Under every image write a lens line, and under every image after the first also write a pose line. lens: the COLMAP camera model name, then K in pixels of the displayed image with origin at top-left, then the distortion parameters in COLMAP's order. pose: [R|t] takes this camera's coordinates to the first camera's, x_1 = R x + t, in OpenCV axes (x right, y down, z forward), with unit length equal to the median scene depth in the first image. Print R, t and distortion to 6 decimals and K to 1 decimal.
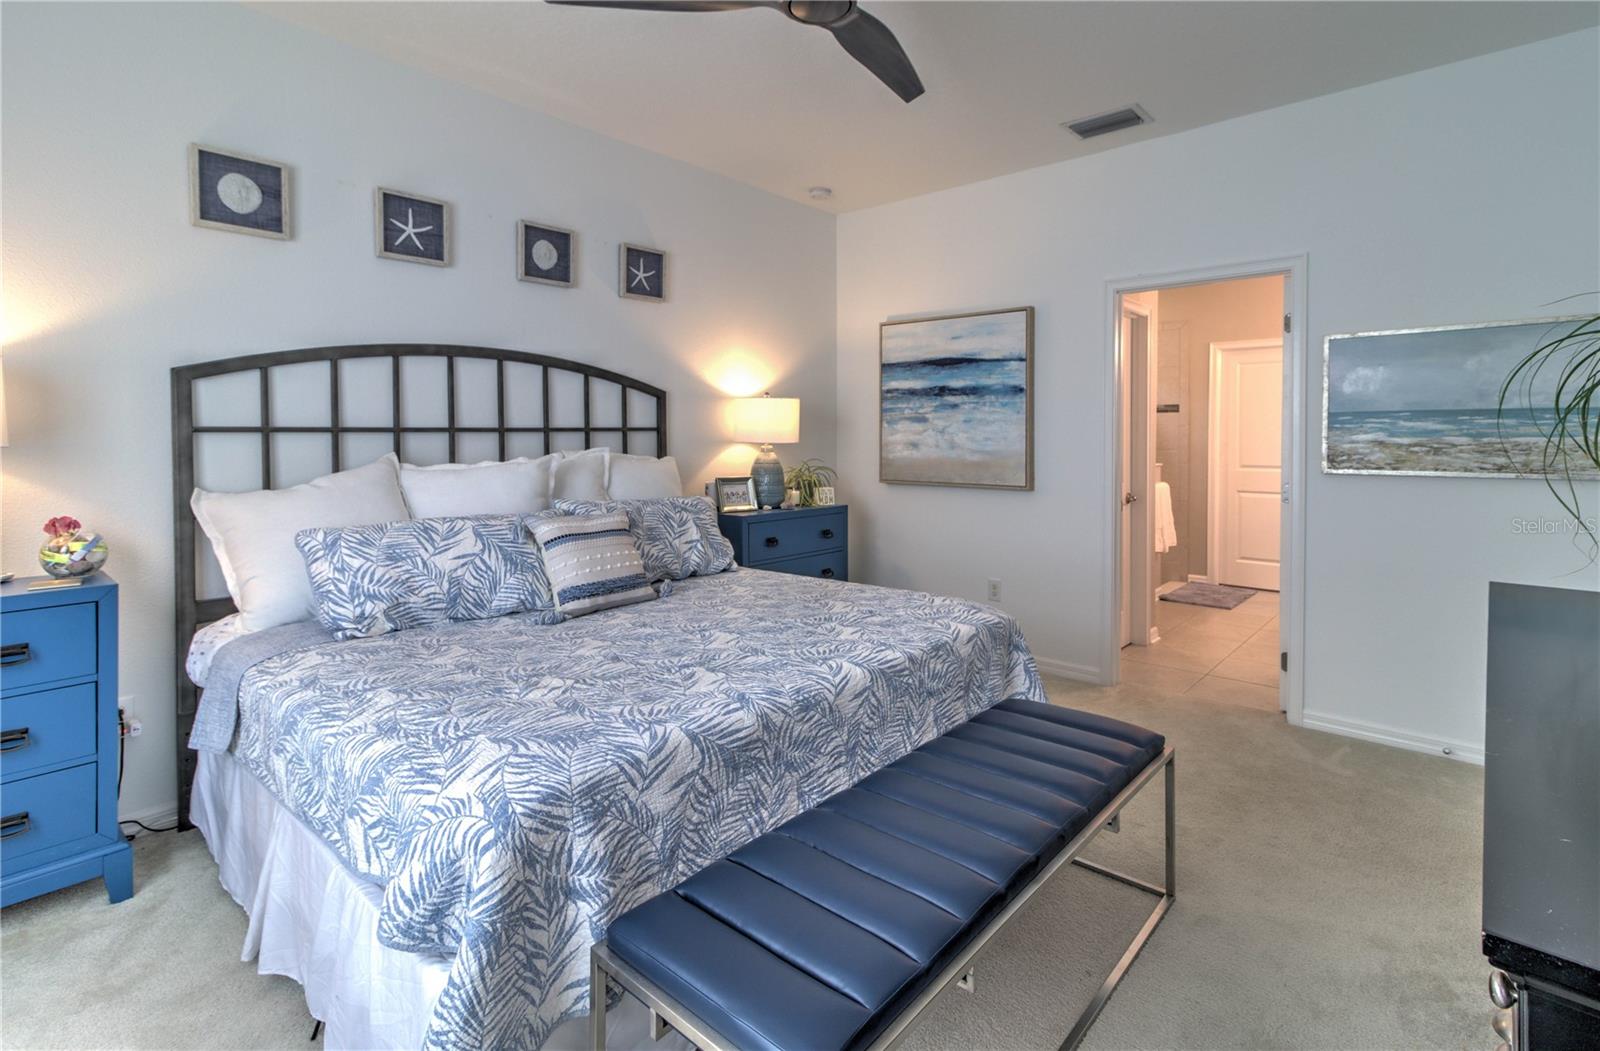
lens RADIAL K [[775.4, 0, 819.6], [0, 775.4, 453.0], [0, 0, 1]] dist [0.016182, 0.000658]
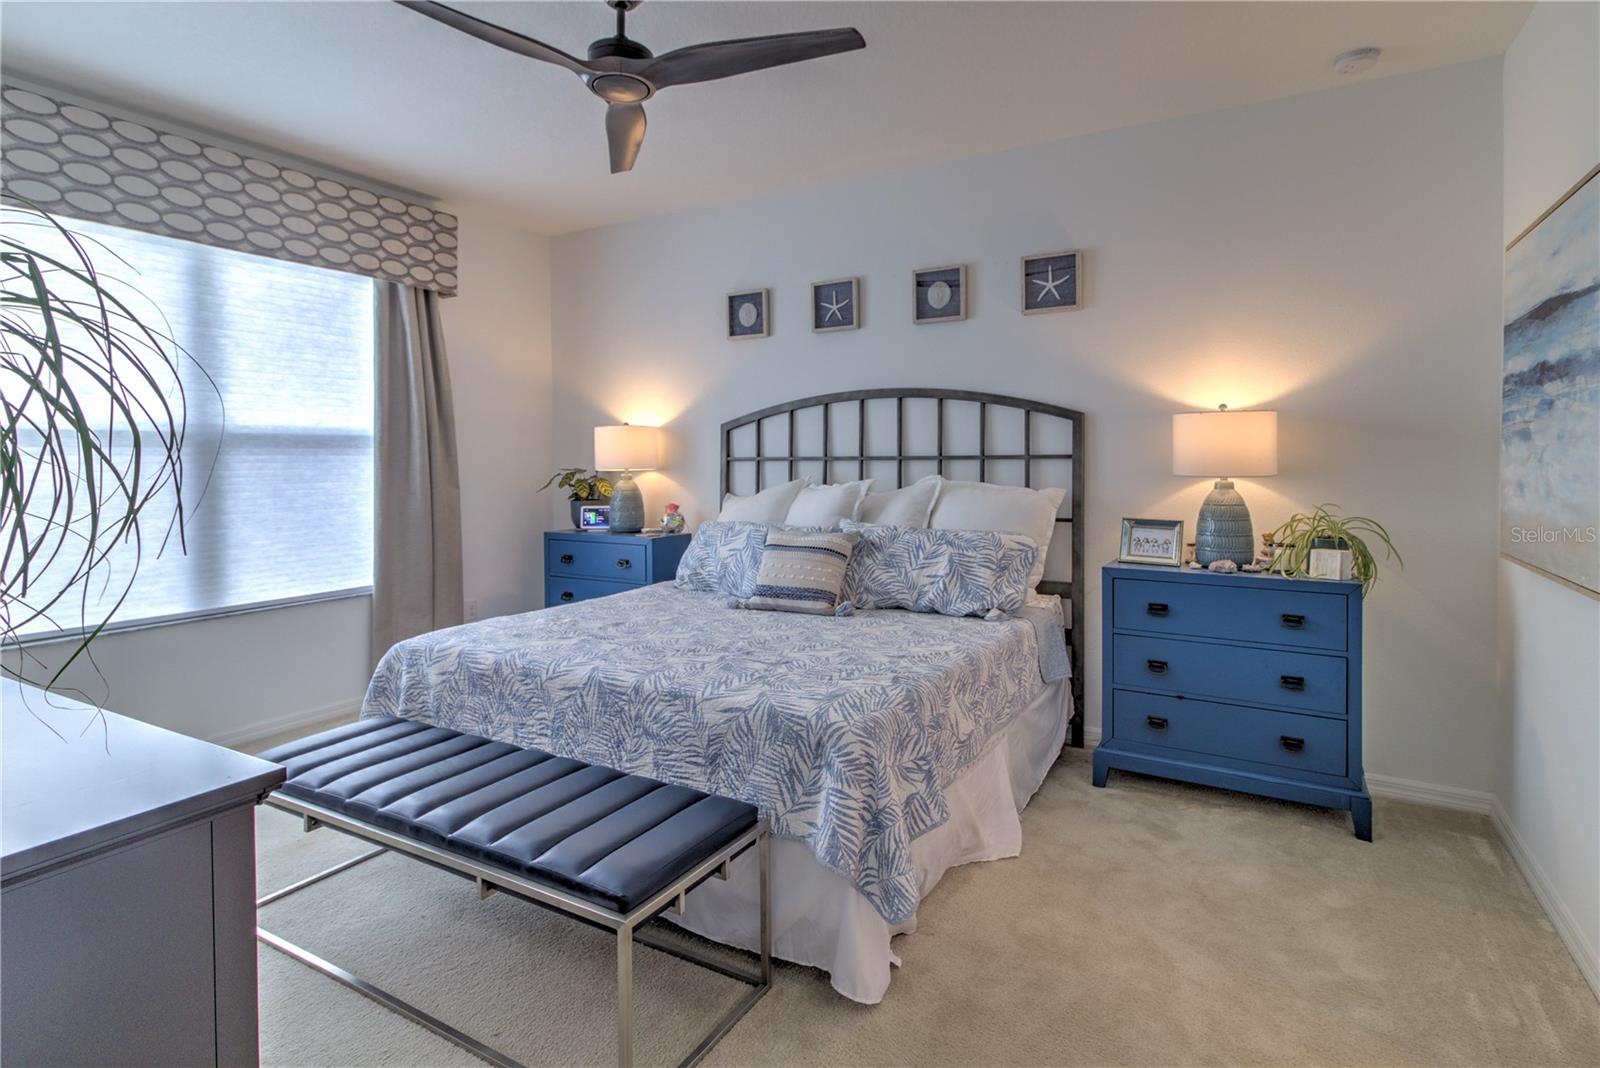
lens RADIAL K [[808.3, 0, 813.1], [0, 808.3, 478.0], [0, 0, 1]] dist [0.003277, -0.000305]
pose [[0.193658, 0.024229, -0.980770, 0.767546], [-0.021360, 0.999562, 0.020476, -0.022919], [0.980837, 0.016984, 0.194091, 0.657293]]
